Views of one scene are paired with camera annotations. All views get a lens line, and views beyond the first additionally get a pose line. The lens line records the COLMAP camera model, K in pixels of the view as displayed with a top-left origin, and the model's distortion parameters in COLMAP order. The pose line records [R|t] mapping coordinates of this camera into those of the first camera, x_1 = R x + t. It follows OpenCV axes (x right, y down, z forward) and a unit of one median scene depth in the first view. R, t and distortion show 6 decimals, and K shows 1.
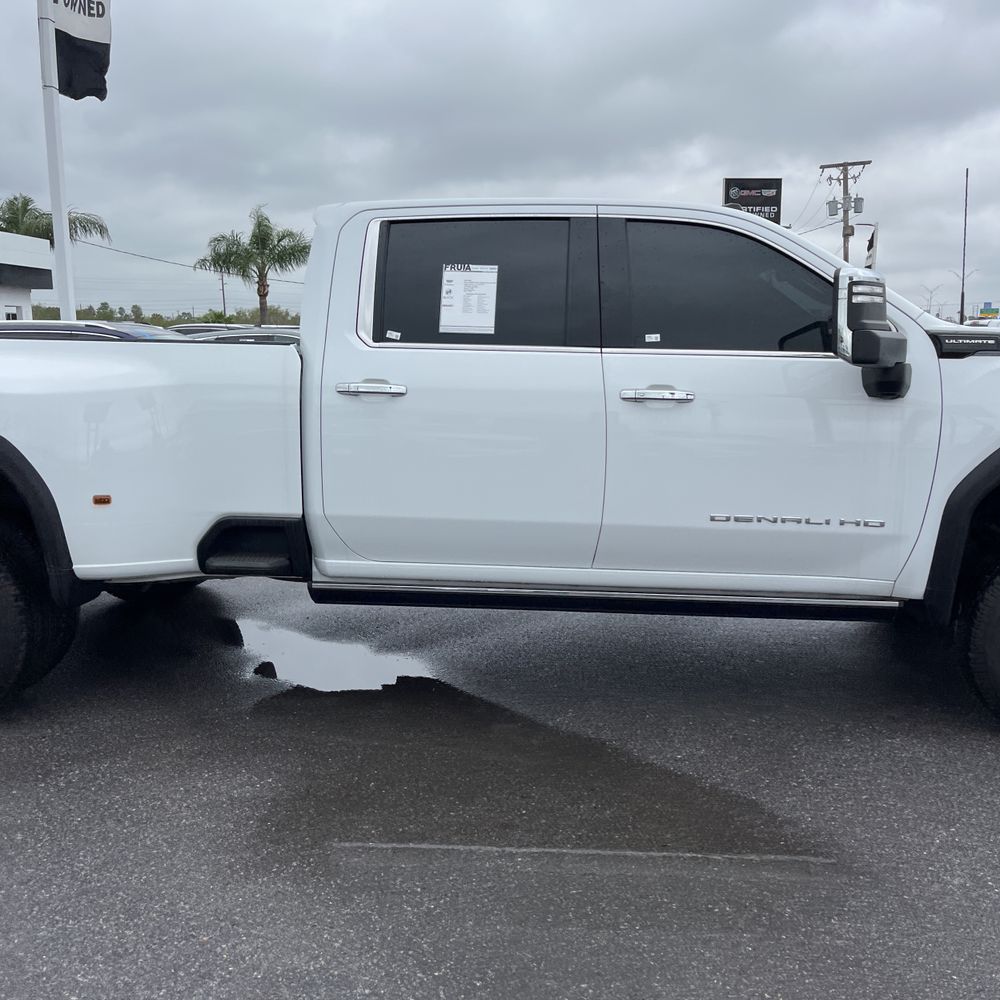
lens RADIAL K [[1025.2, 0, 541.5], [0, 1025.2, 470.1], [0, 0, 1]] dist [0.056504, -0.023404]
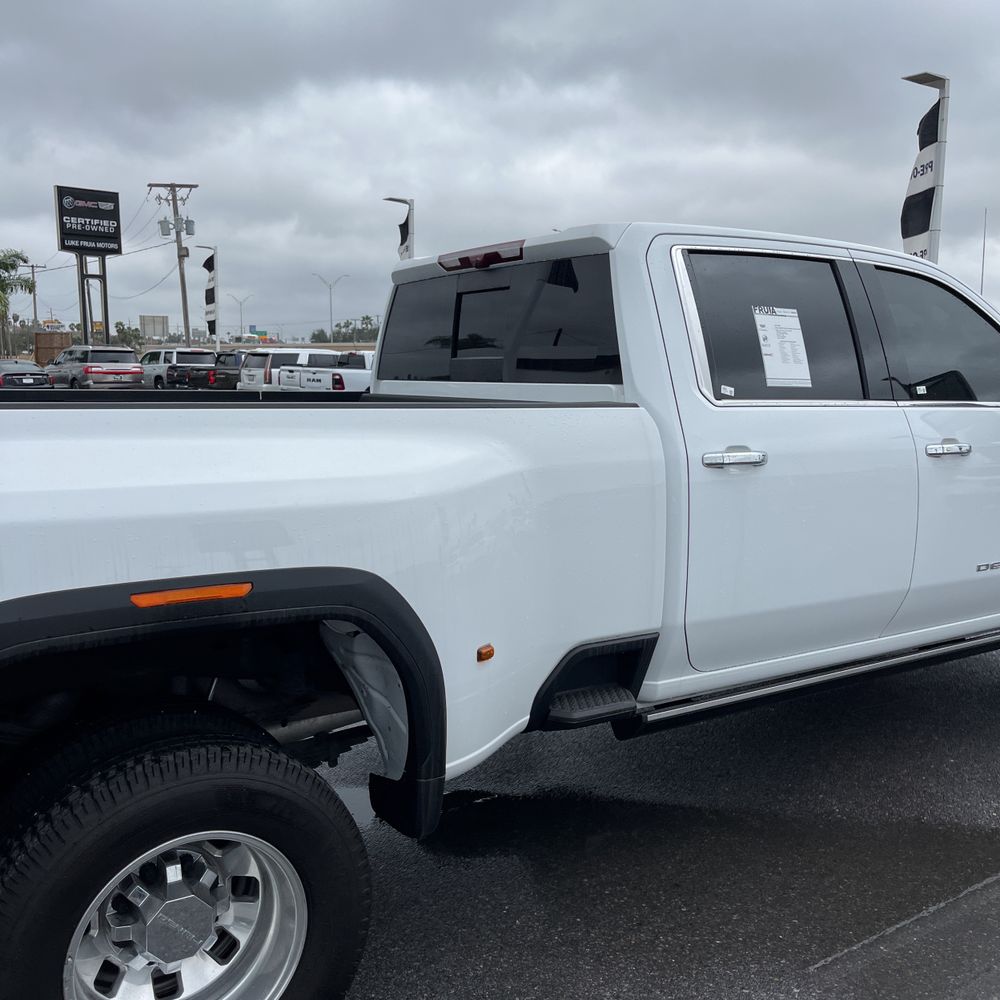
lens RADIAL K [[1010.0, 0, 534.3], [0, 1010.0, 459.9], [0, 0, 1]] dist [0.018332, -0.003058]
pose [[0.788770, -0.055308, 0.612196, -0.758052], [0.071379, 0.997448, -0.001854, -0.085846], [-0.610531, 0.045160, 0.790704, 0.462434]]
